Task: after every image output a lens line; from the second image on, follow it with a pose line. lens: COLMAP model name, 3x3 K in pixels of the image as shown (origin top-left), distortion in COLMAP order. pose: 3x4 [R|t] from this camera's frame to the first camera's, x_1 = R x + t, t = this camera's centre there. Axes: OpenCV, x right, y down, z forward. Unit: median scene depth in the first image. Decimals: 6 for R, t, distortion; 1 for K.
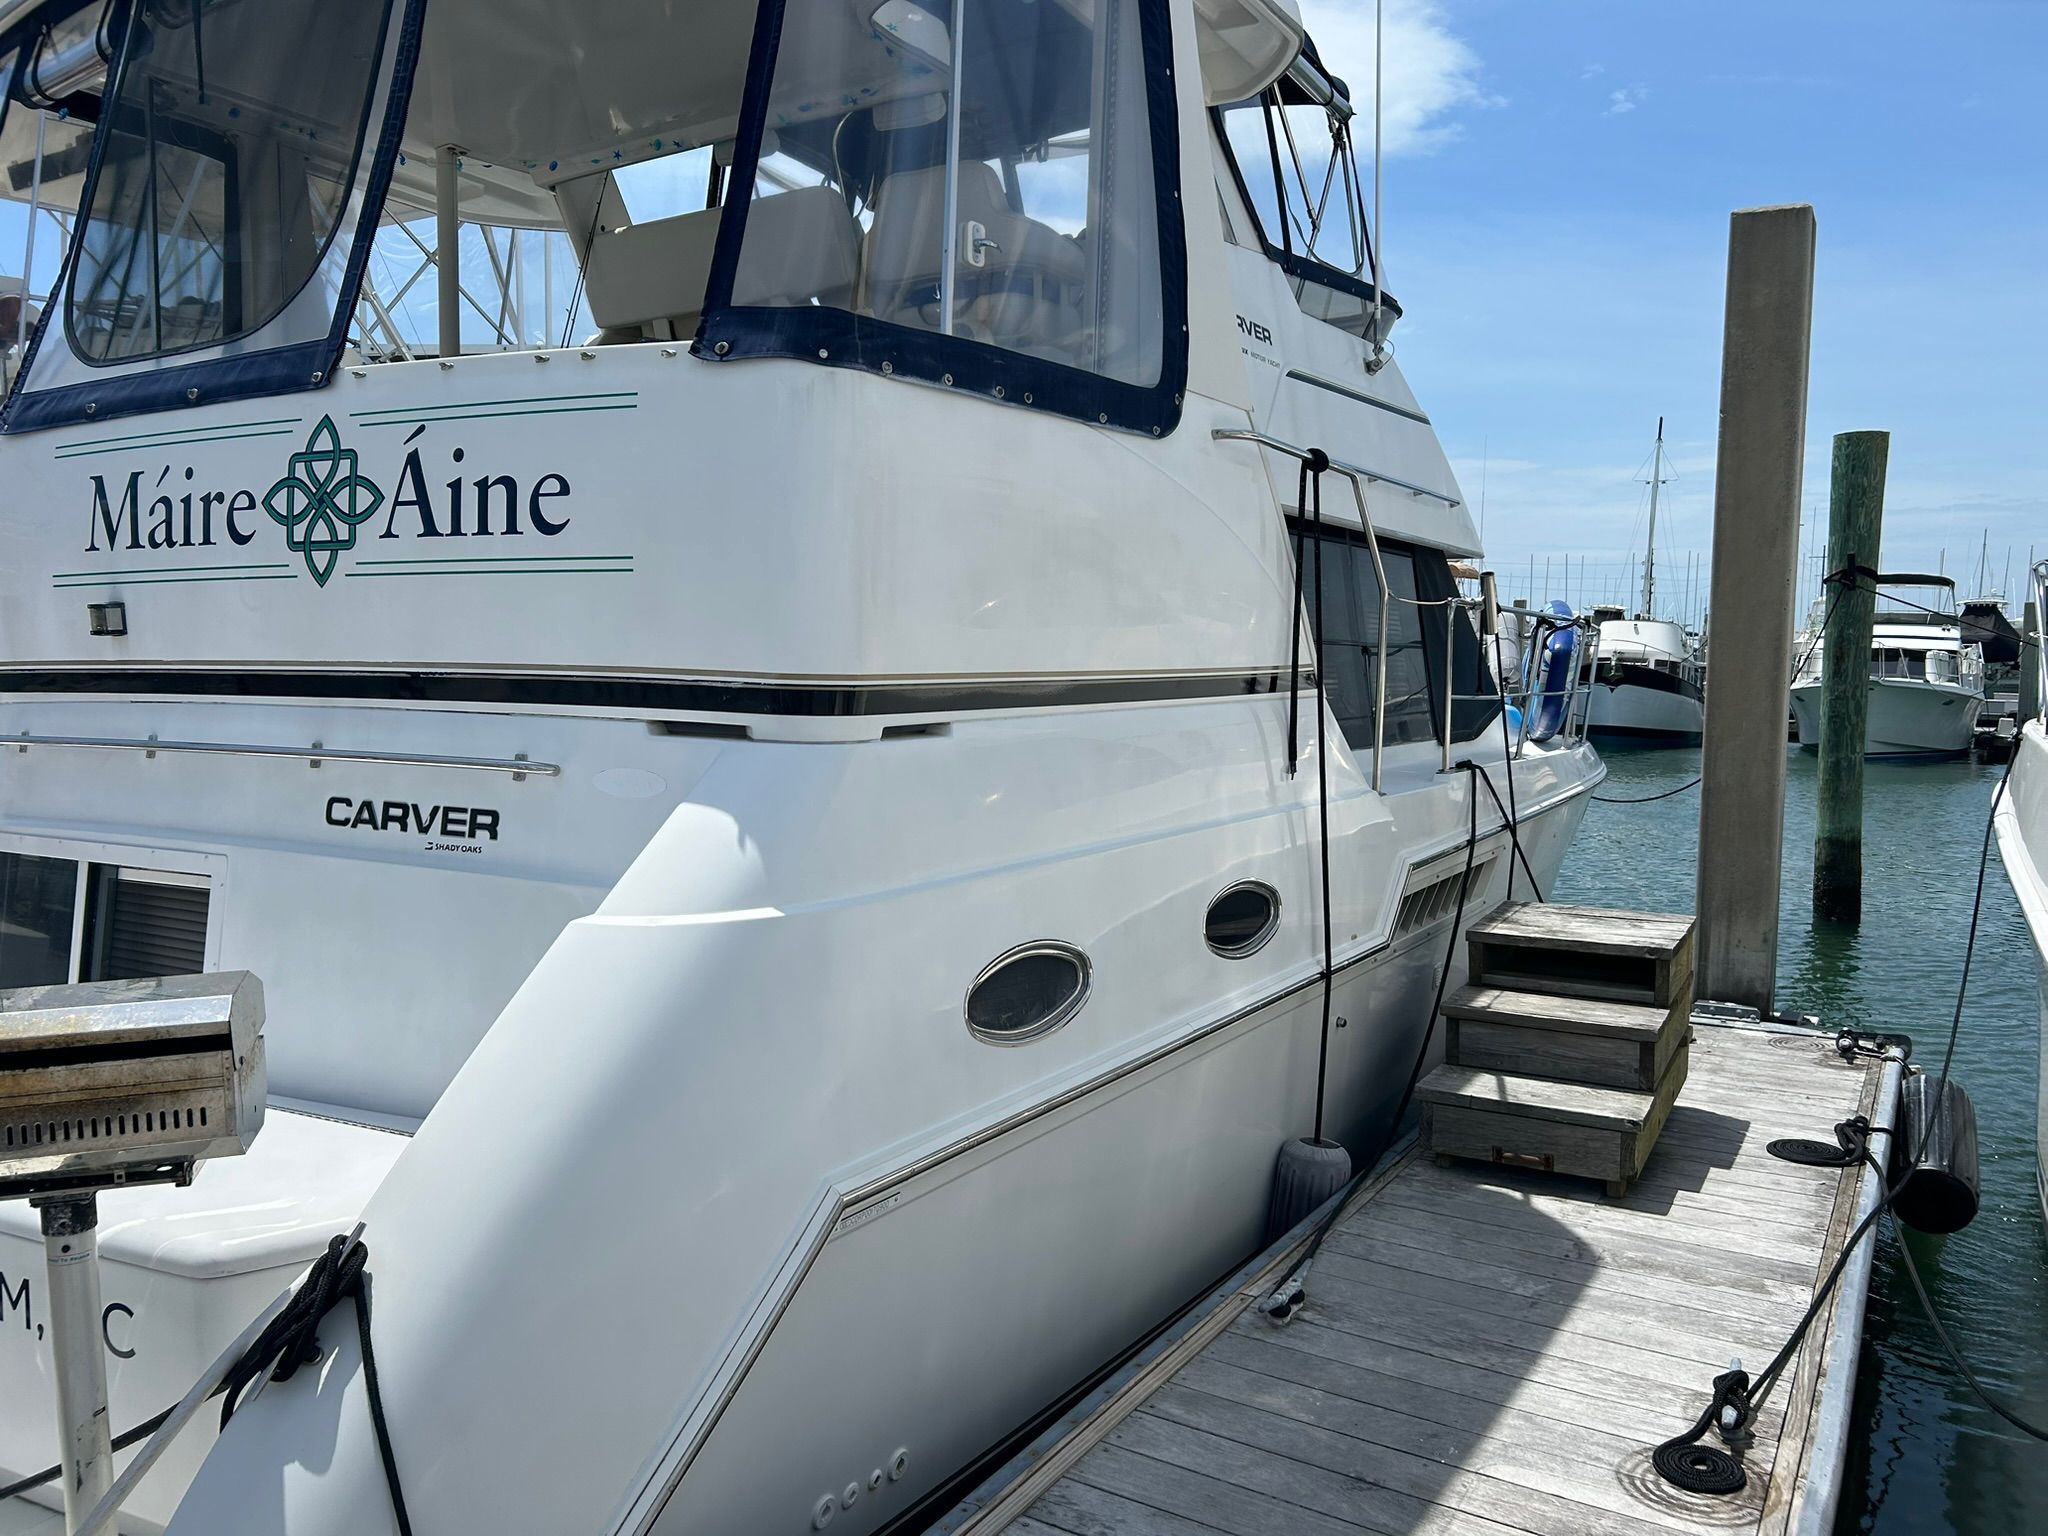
lens RADIAL K [[1567.8, 0, 1017.1], [0, 1567.8, 763.0], [0, 0, 1]] dist [0.053683, -0.052414]
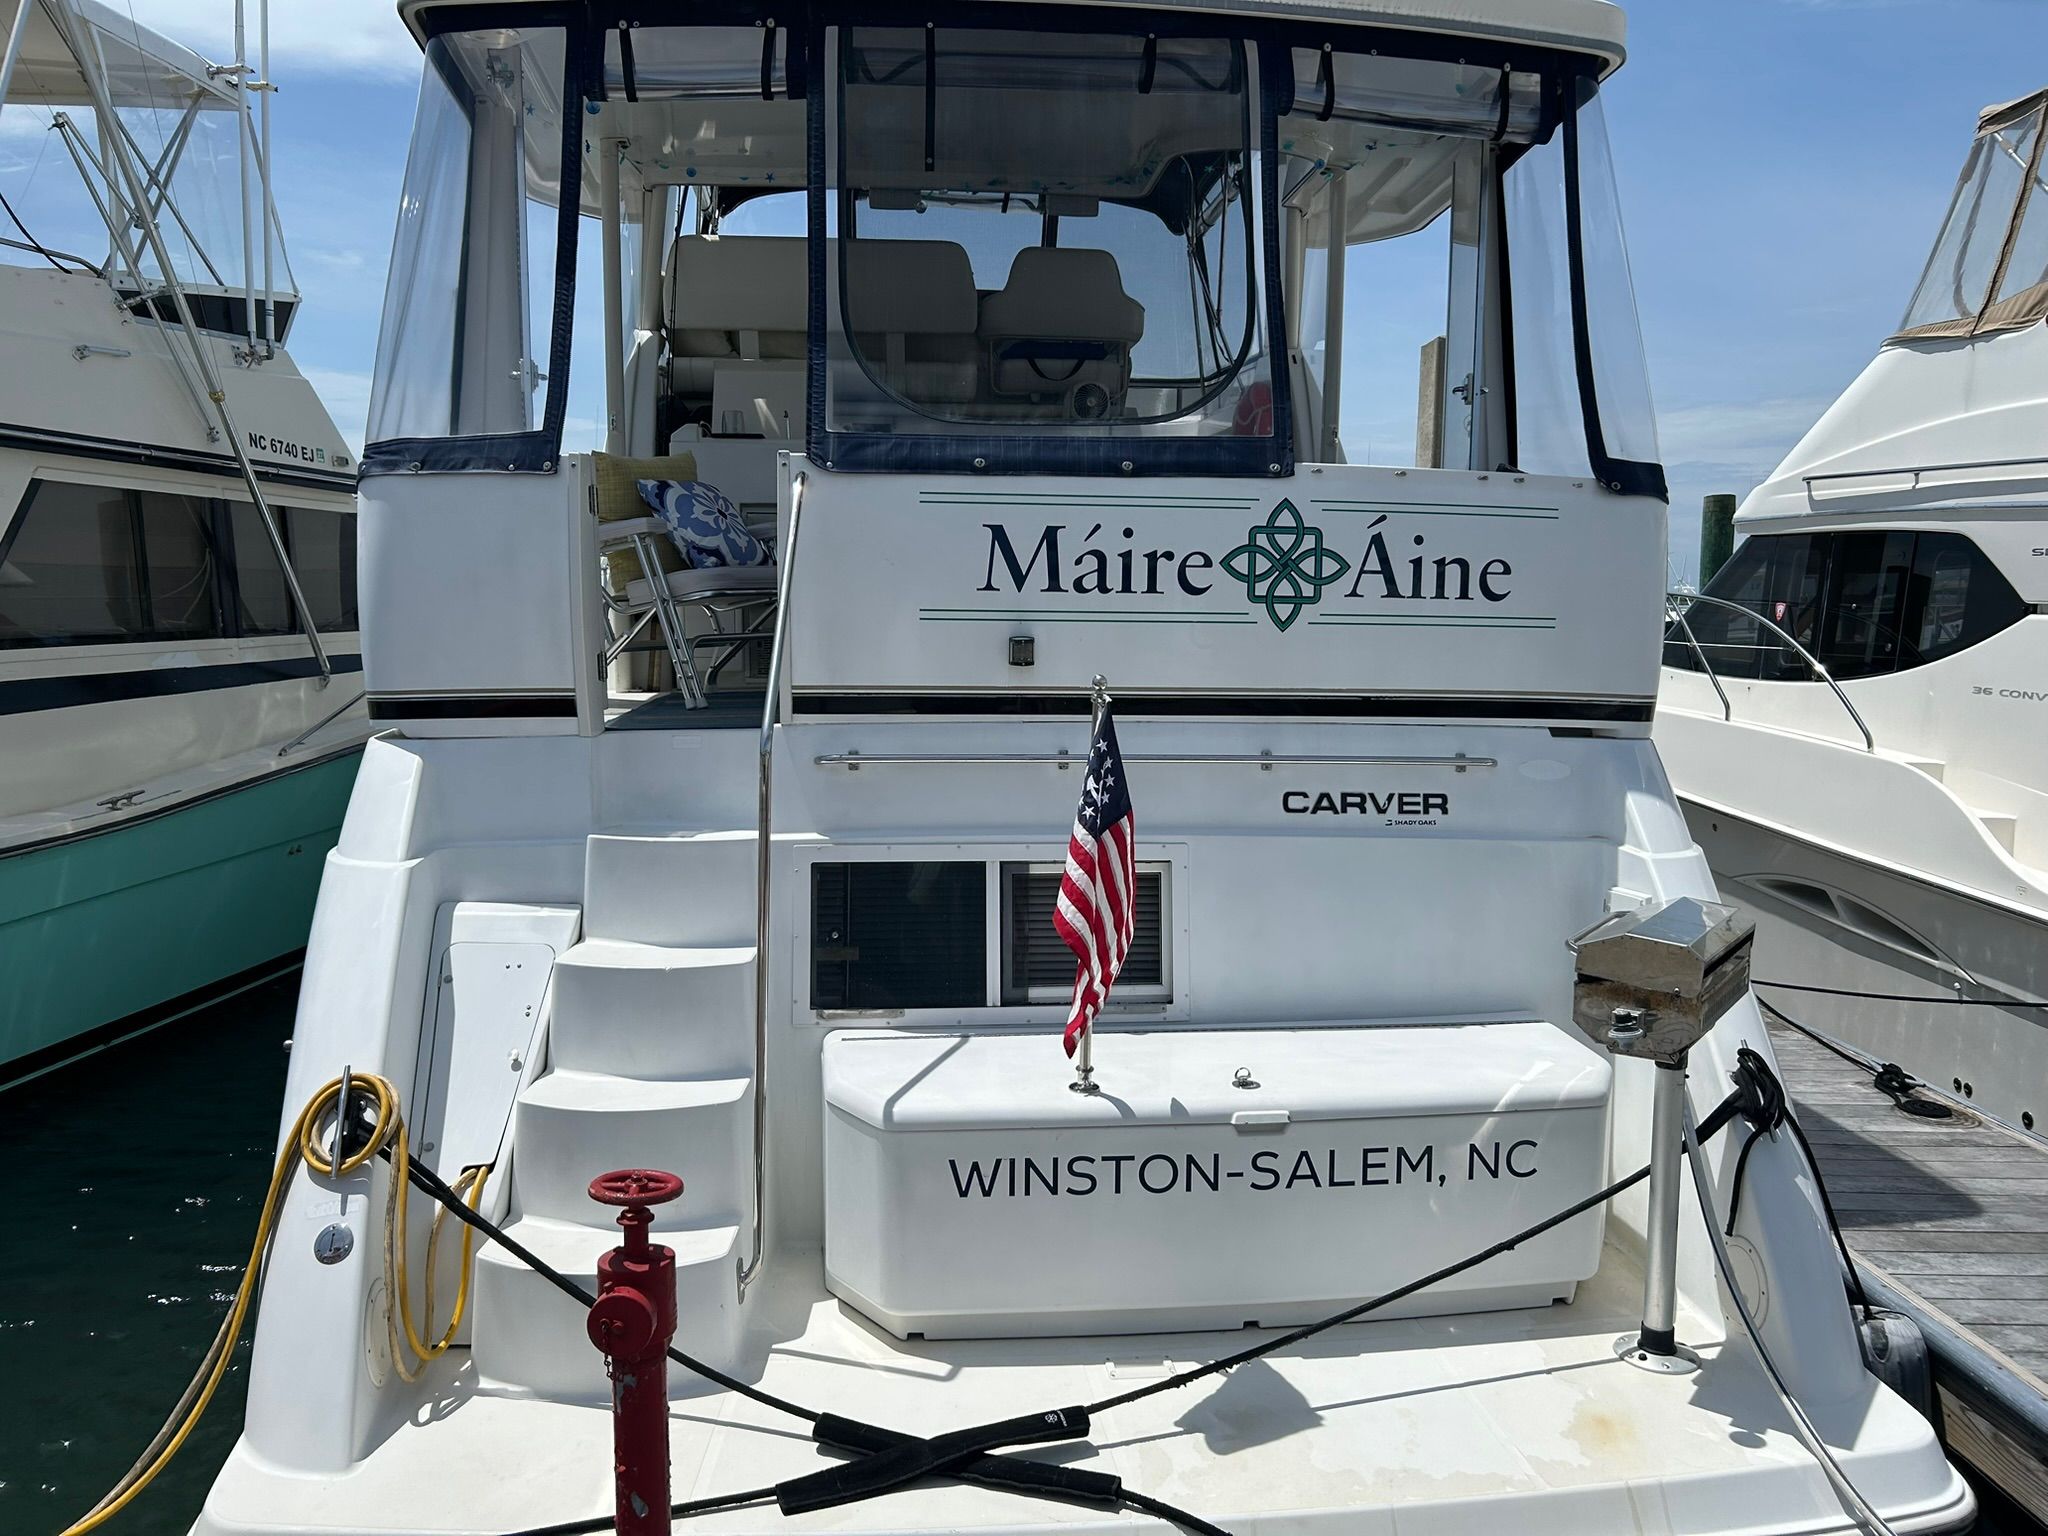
lens RADIAL K [[1567.8, 0, 1024.0], [0, 1567.8, 769.7], [0, 0, 1]] dist [0.053683, -0.052414]
pose [[0.803733, -0.055394, 0.592406, -1.396102], [0.024363, 0.997886, 0.060255, -0.081569], [-0.594491, -0.033996, 0.803383, 0.084202]]
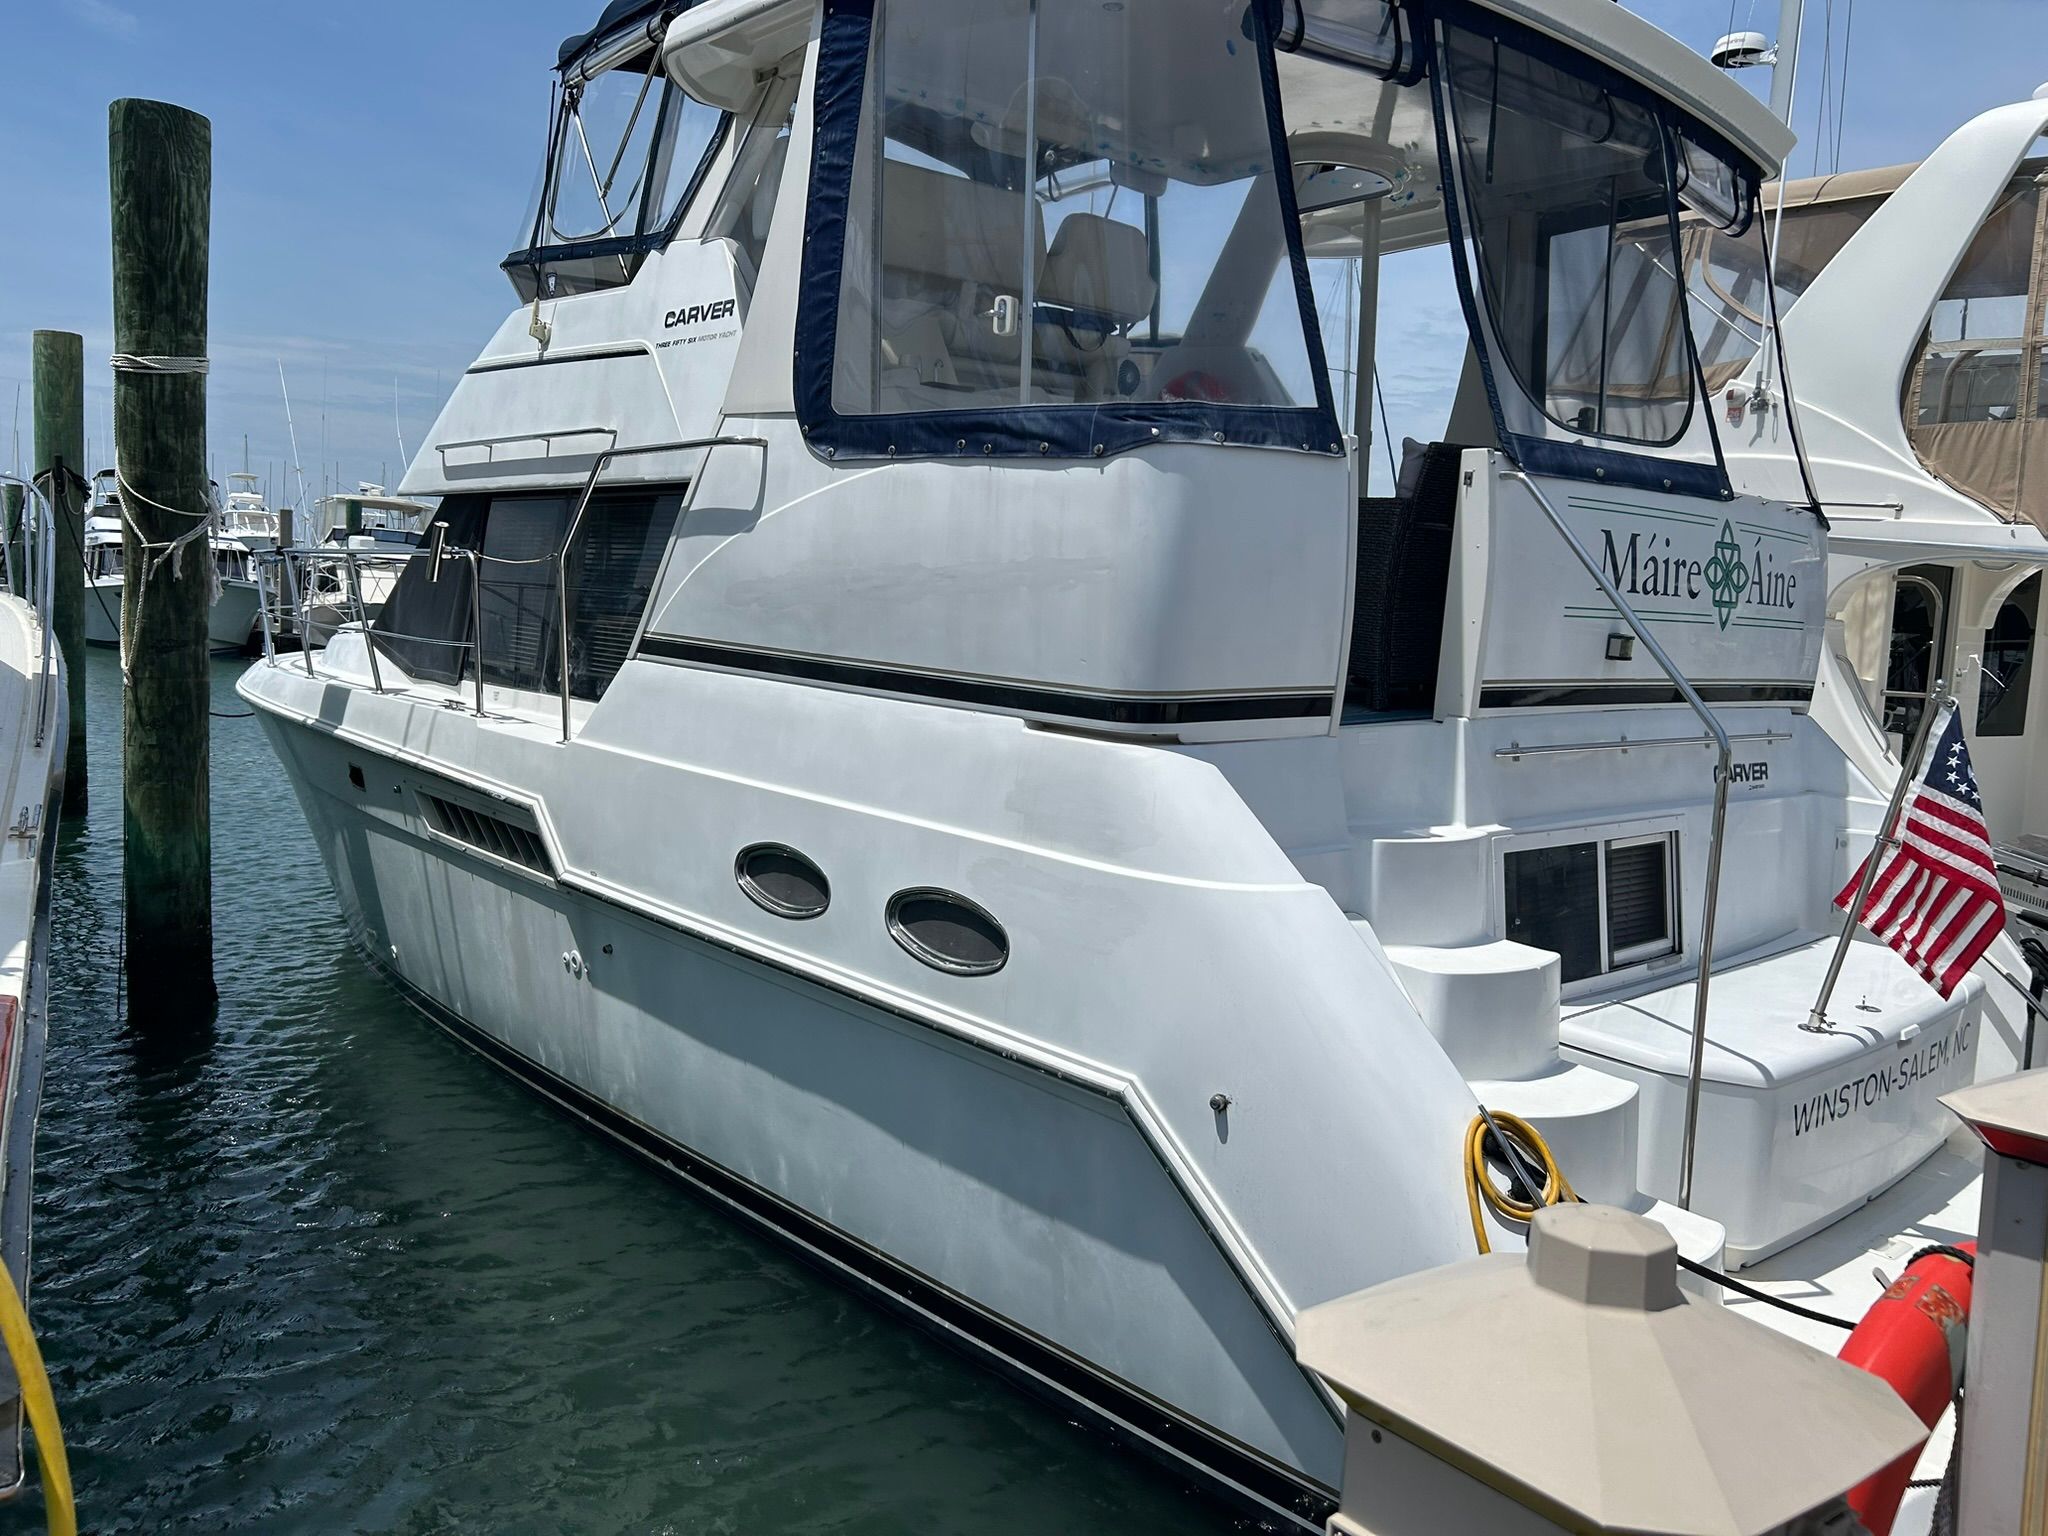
lens RADIAL K [[1567.8, 0, 1007.5], [0, 1567.8, 774.3], [0, 0, 1]] dist [0.053683, -0.052414]
pose [[0.310606, -0.095324, 0.945747, -2.145488], [0.012074, 0.995274, 0.096350, -0.130401], [-0.950462, -0.018508, 0.310289, 1.191645]]
